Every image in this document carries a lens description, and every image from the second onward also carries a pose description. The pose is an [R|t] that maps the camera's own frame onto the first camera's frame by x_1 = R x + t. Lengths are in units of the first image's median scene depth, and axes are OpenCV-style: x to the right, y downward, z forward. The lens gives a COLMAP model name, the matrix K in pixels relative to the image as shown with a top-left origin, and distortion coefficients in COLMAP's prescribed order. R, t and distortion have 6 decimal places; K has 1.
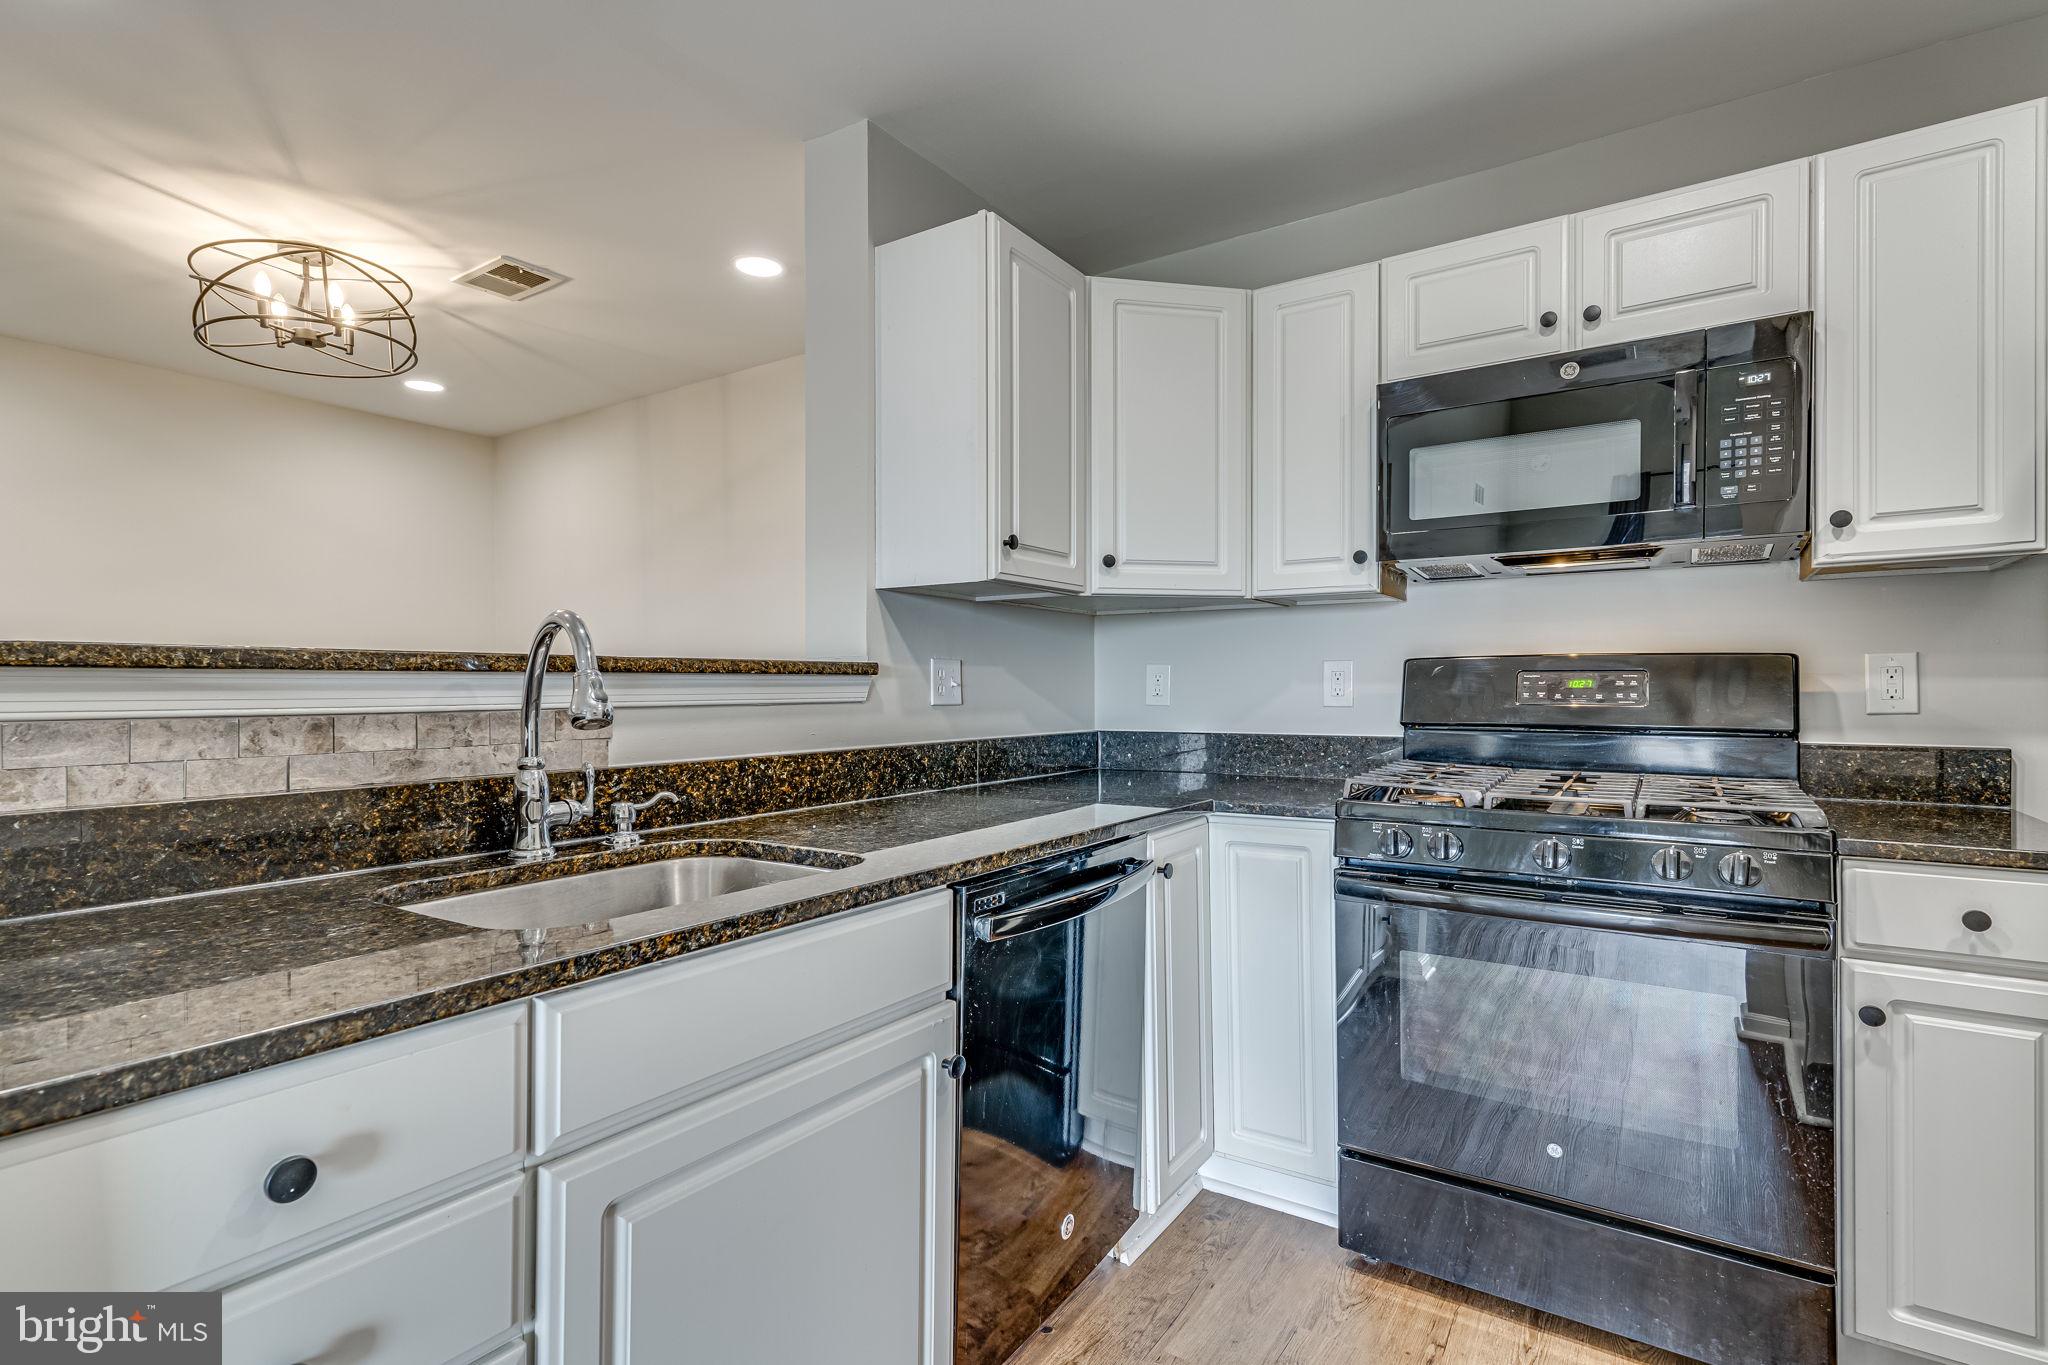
lens RADIAL K [[995.6, 0, 1005.8], [0, 995.6, 693.4], [0, 0, 1]] dist [0.014631, -0.000989]
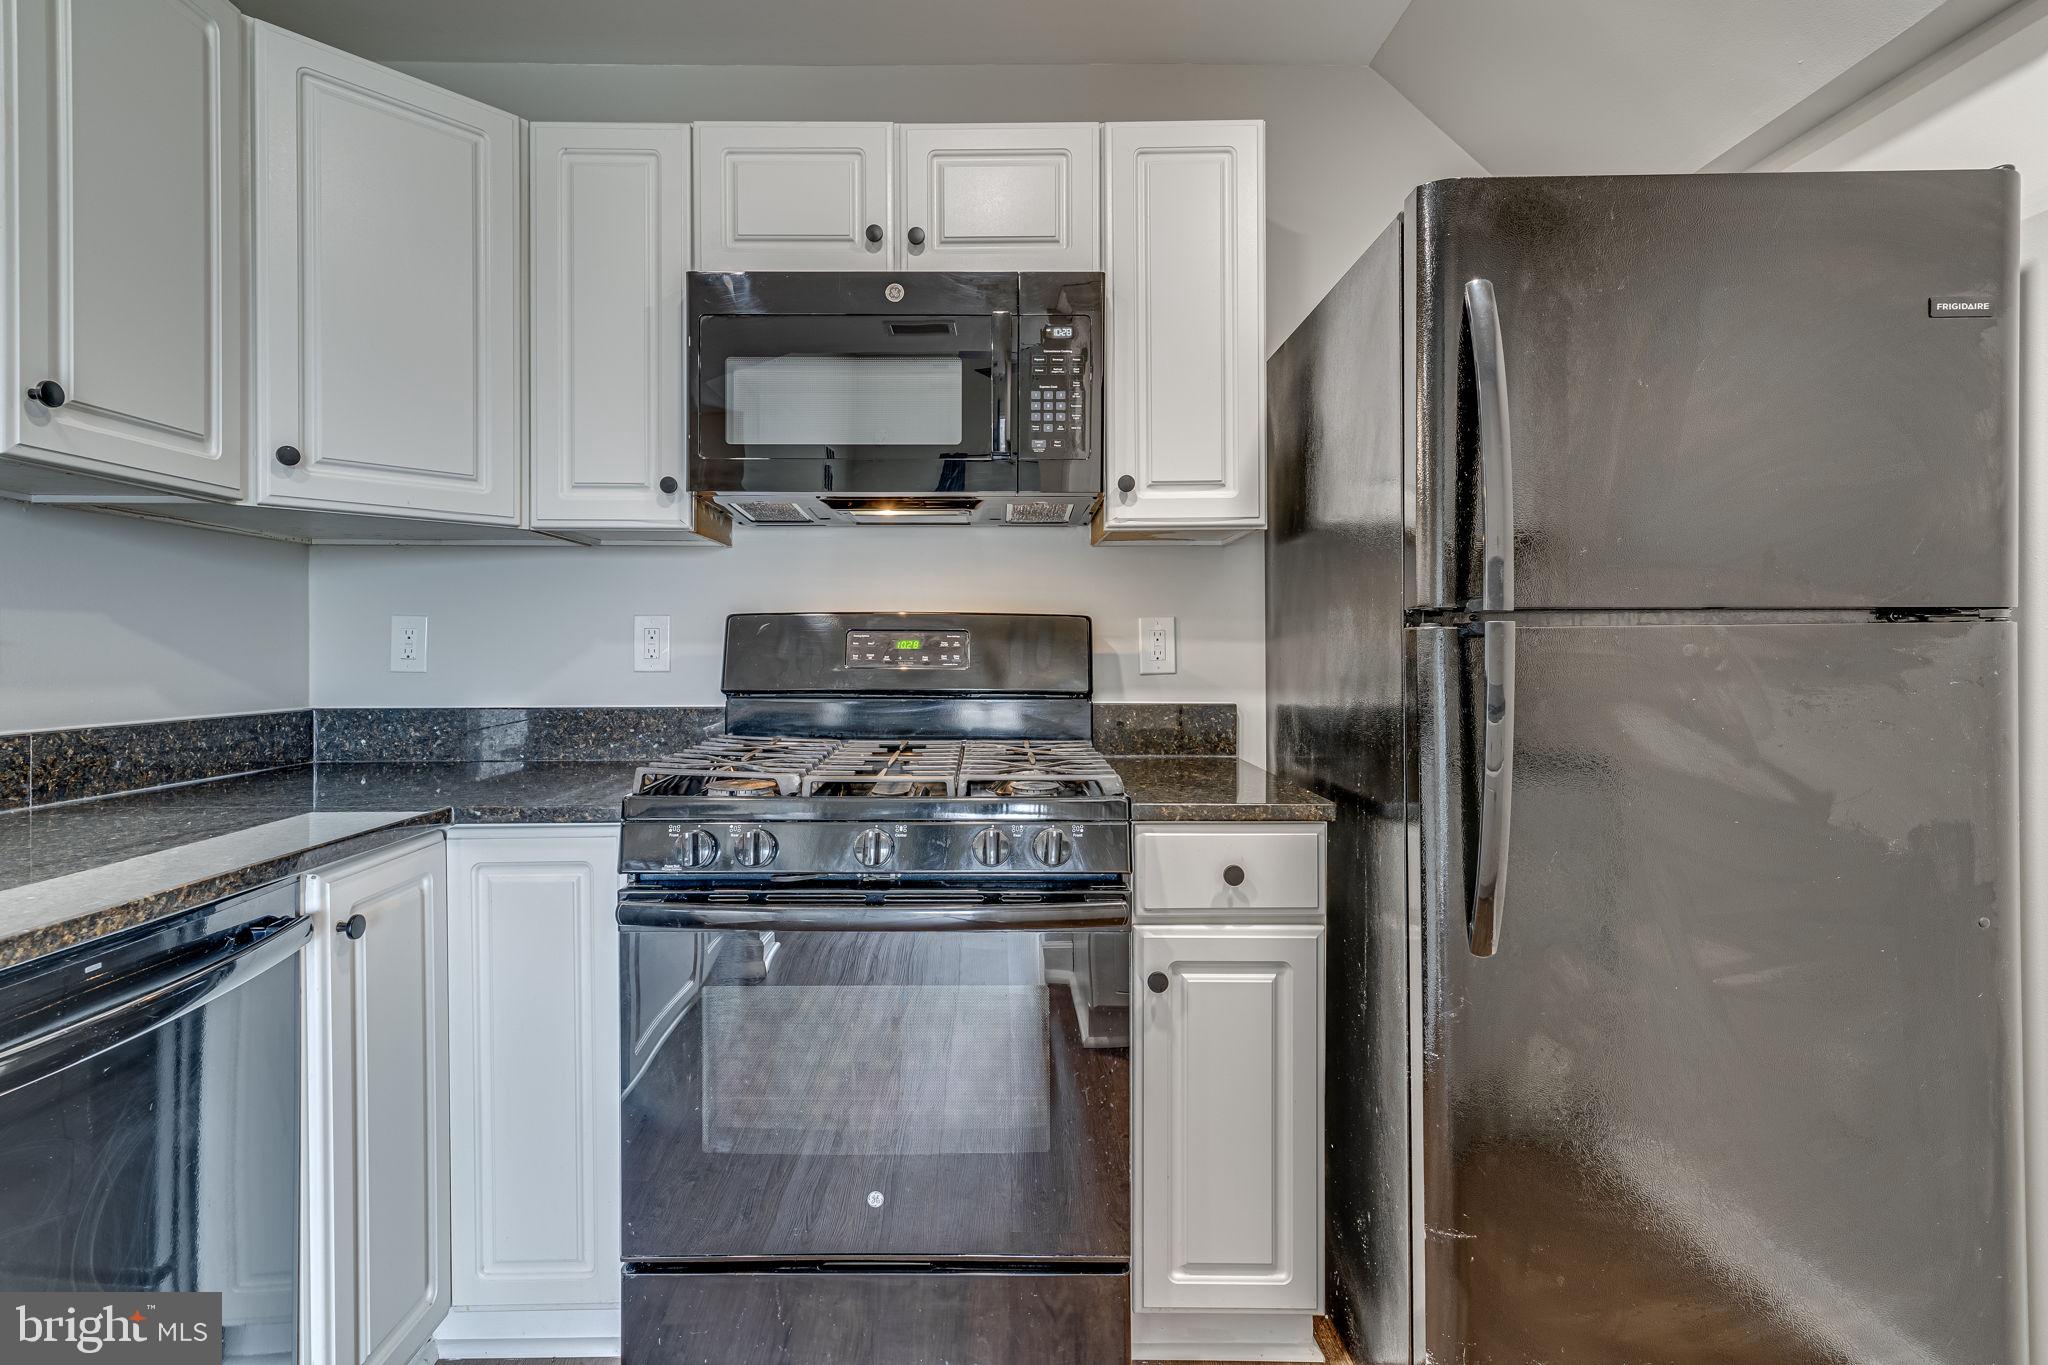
lens RADIAL K [[995.6, 0, 986.6], [0, 995.6, 651.2], [0, 0, 1]] dist [0.014631, -0.000989]
pose [[0.830981, 0.001980, 0.556297, 0.134545], [0.000701, 0.999989, -0.004605, 0.000650], [-0.556300, 0.004217, 0.830971, 0.213143]]
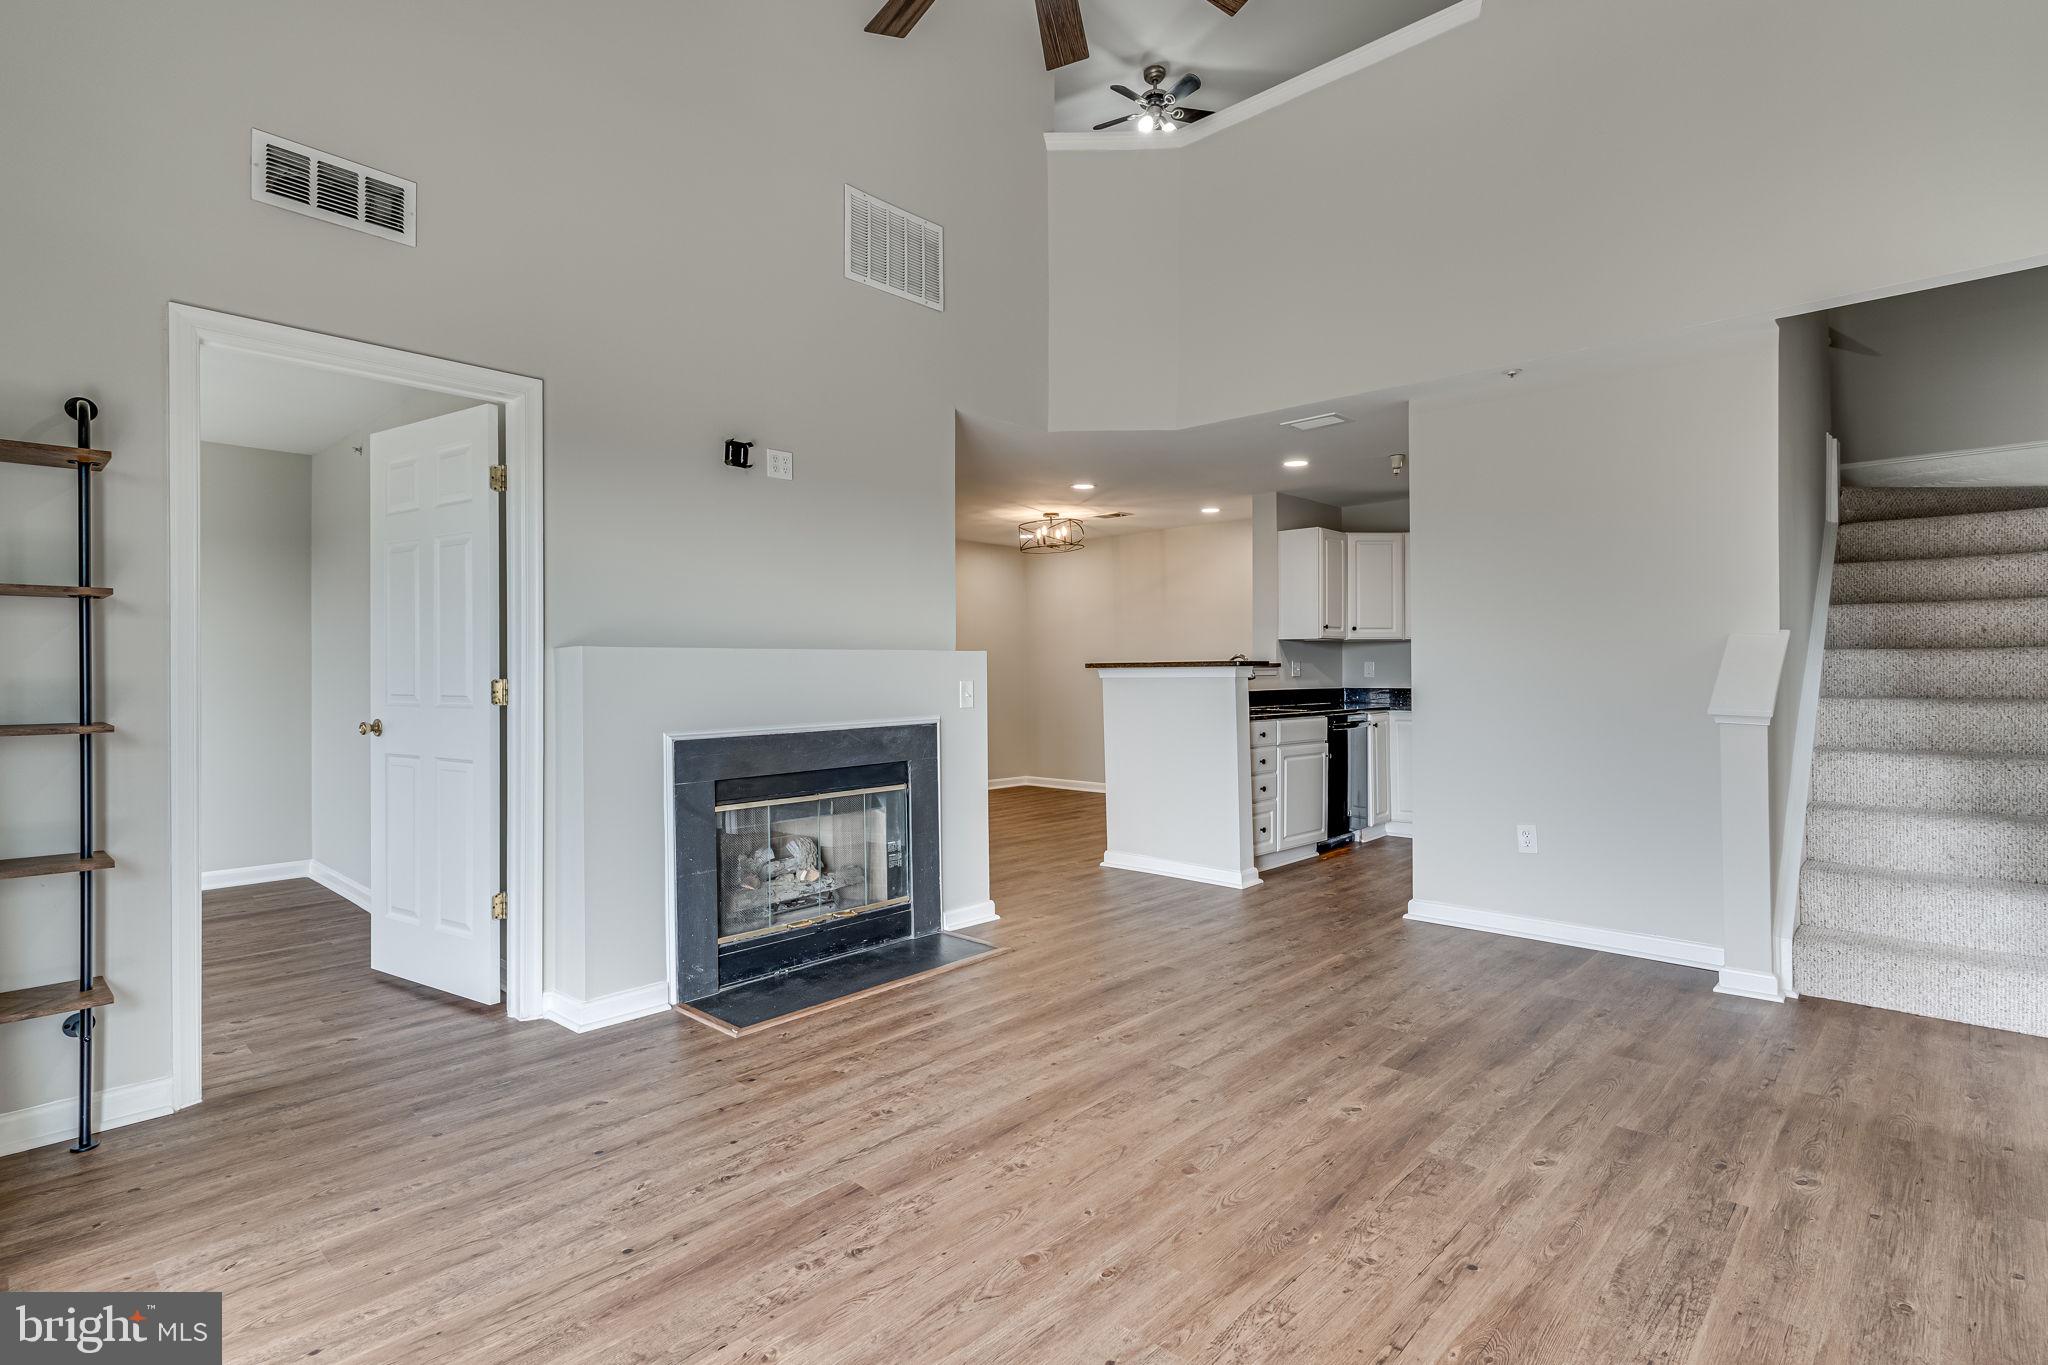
lens RADIAL K [[995.6, 0, 1021.7], [0, 995.6, 672.1], [0, 0, 1]] dist [0.014631, -0.000989]
pose [[0.986387, 0.003163, -0.164410, -0.443973], [-0.003540, 0.999992, -0.002002, 0.008055], [0.164402, 0.002557, 0.986390, -2.415235]]
